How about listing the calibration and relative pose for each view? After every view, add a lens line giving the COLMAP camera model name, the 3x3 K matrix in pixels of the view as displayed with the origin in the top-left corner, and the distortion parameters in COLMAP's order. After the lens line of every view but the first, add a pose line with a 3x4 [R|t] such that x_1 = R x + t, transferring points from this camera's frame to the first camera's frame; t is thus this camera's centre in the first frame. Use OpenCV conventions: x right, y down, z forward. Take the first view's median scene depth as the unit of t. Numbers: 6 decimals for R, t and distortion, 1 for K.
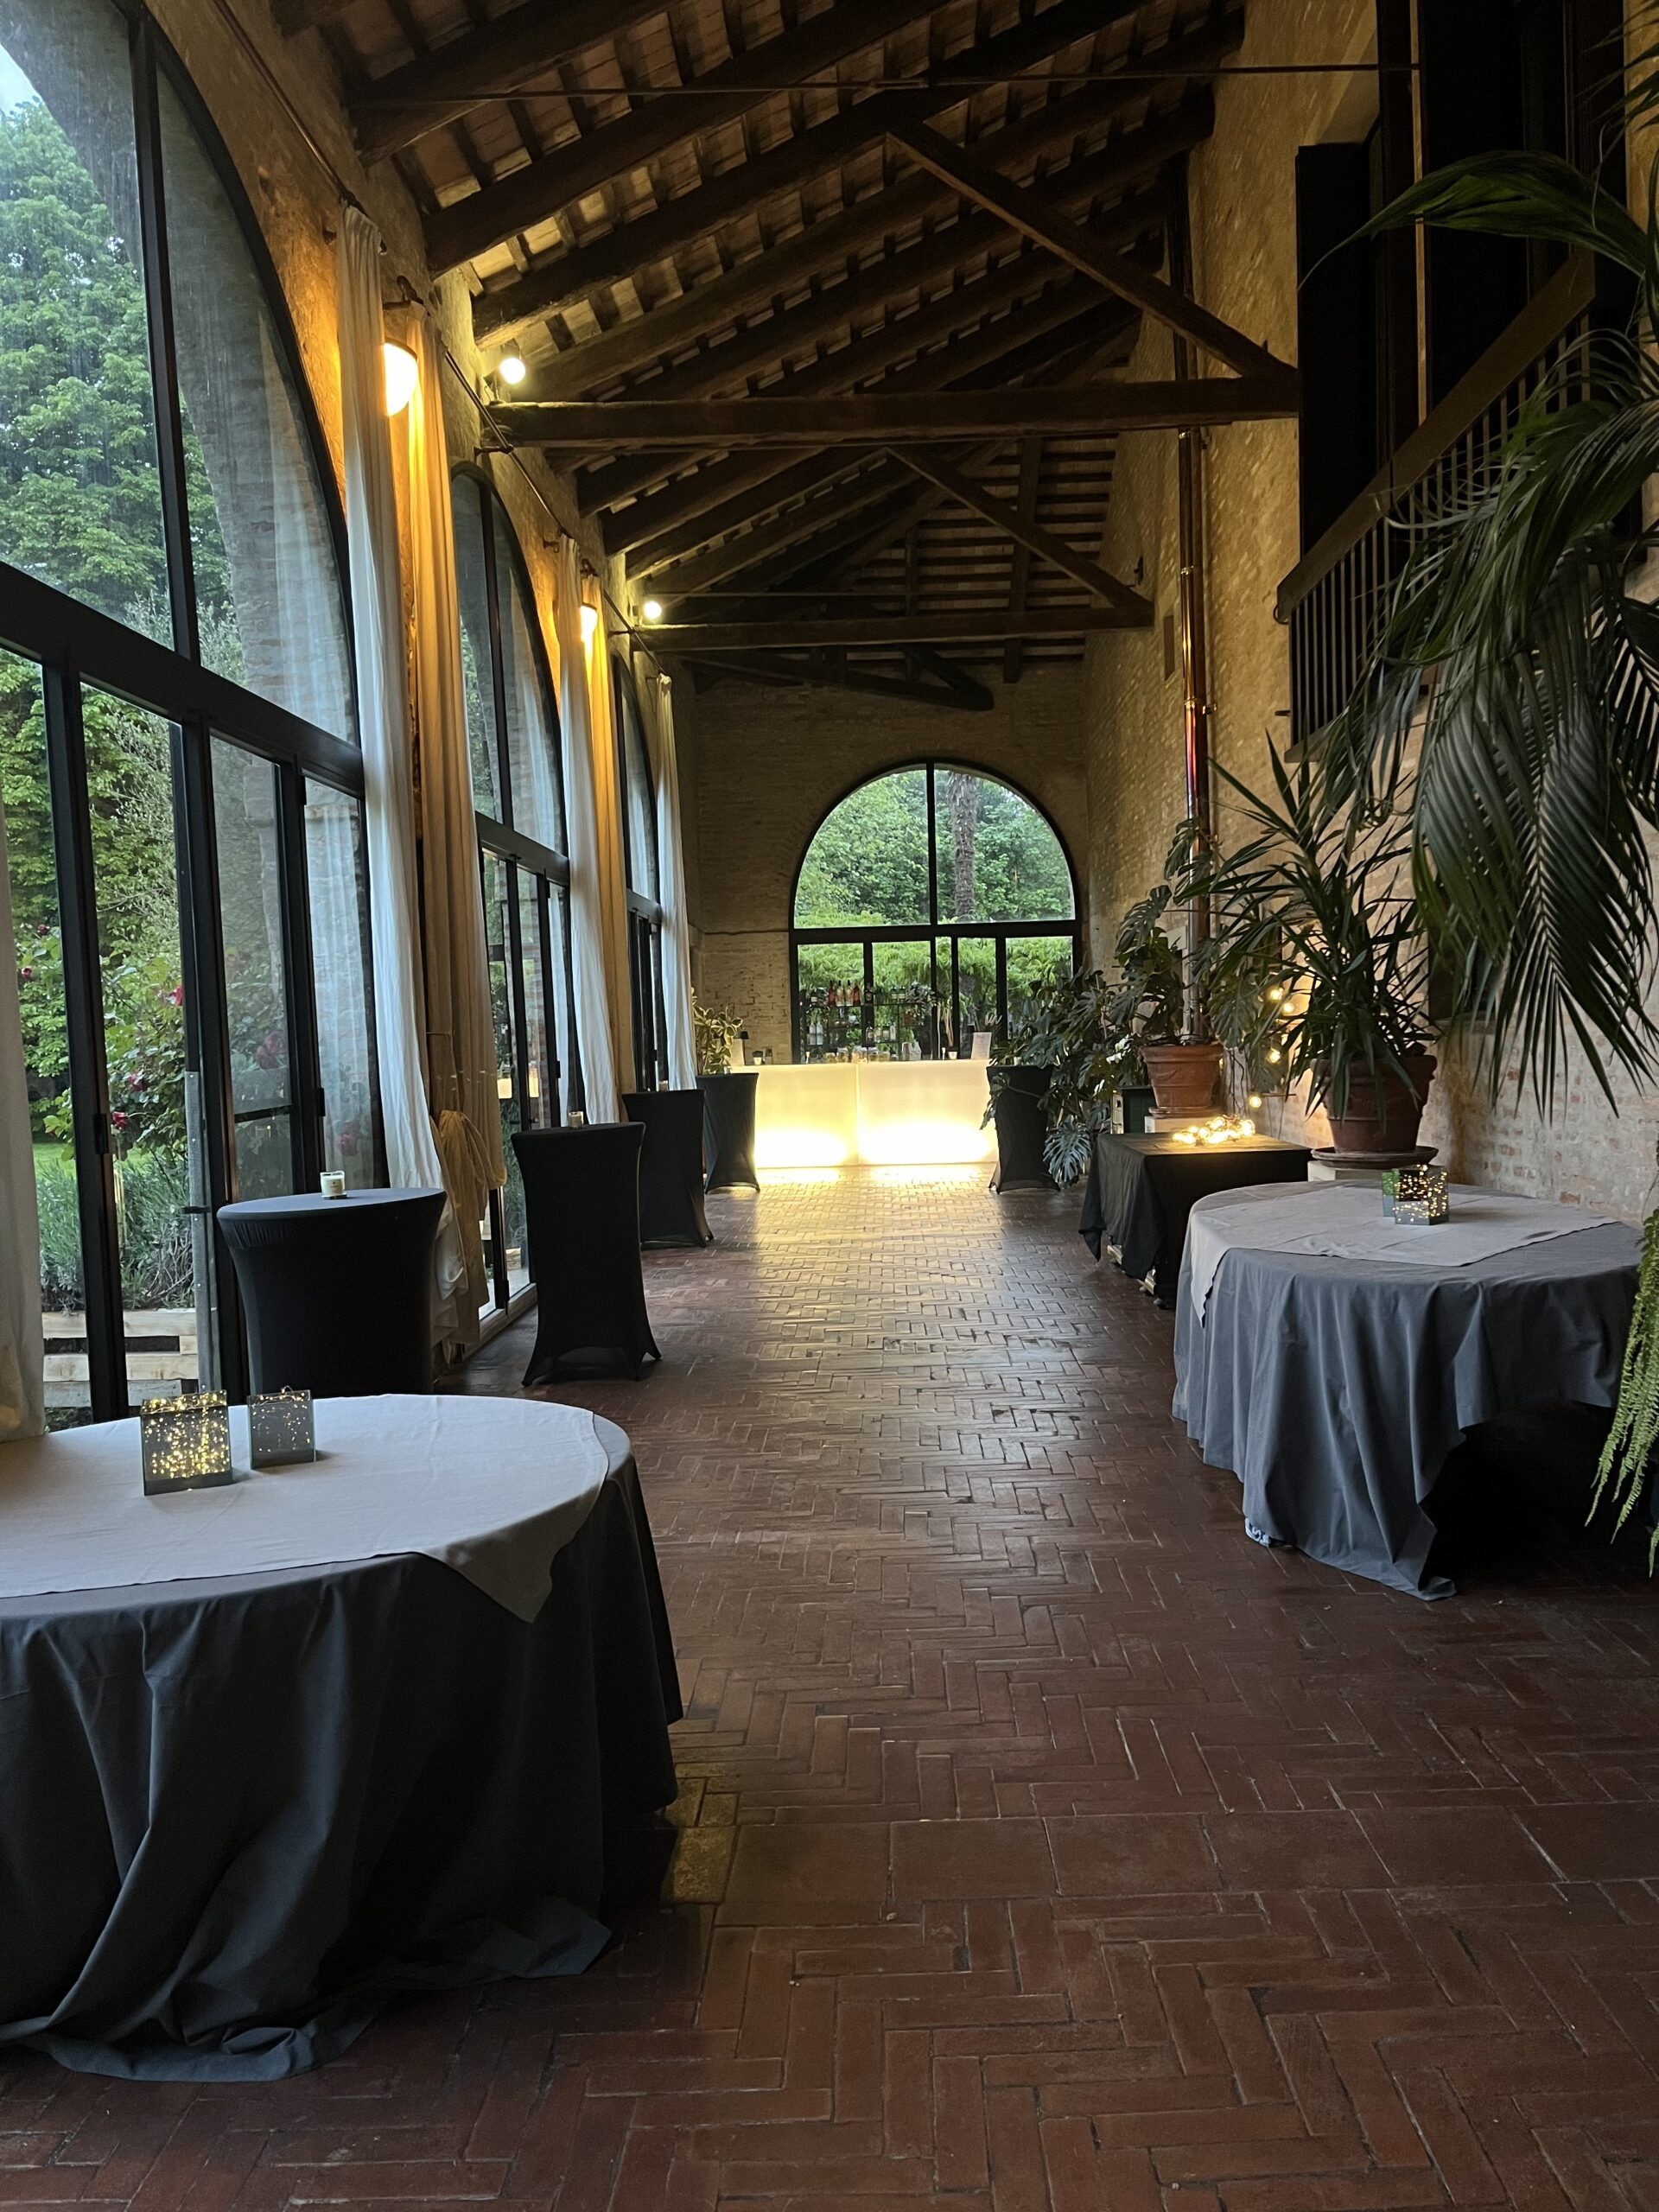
lens RADIAL K [[1673.0, 0, 831.9], [0, 1673.0, 1107.8], [0, 0, 1]] dist [0.000874, -0.017687]
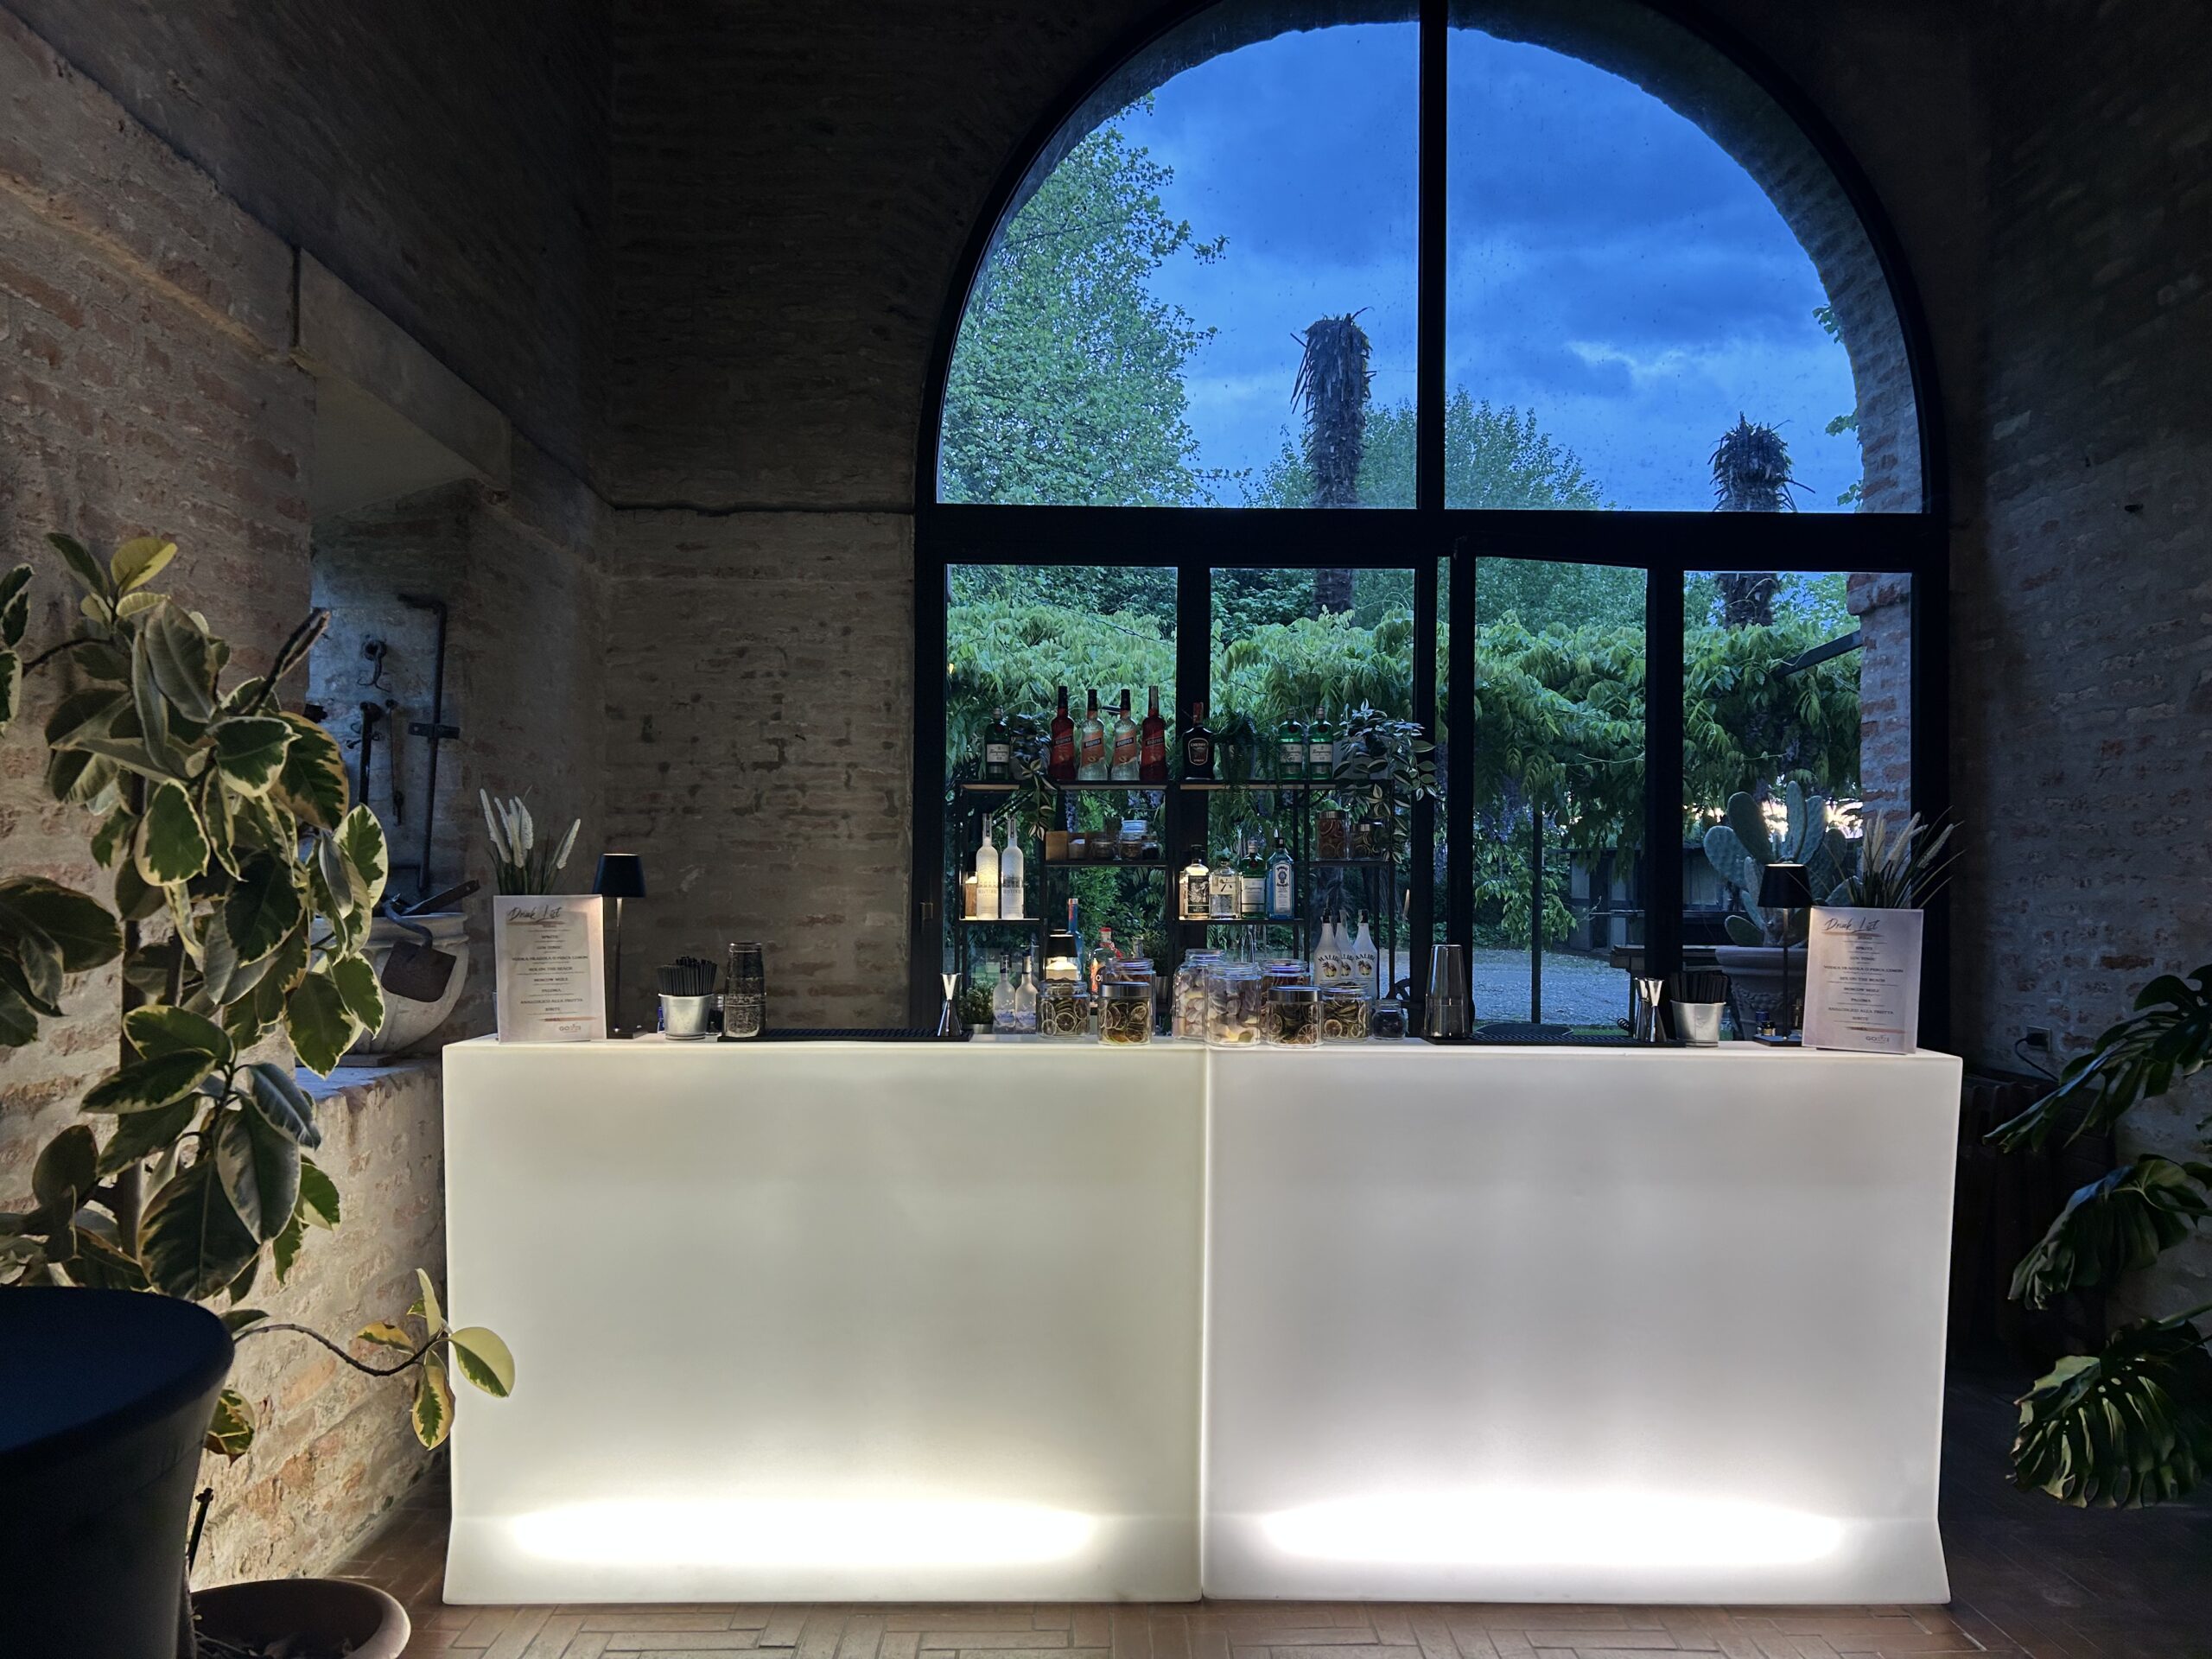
lens RADIAL K [[1672.9, 0, 1103.0], [0, 1672.9, 829.4], [0, 0, 1]] dist [0.004496, 0.000651]
pose [[0.998143, 0.036695, 0.048627, -0.005949], [-0.033048, 0.996725, -0.073807, -0.032899], [-0.051176, 0.072063, 0.996086, 0.725601]]
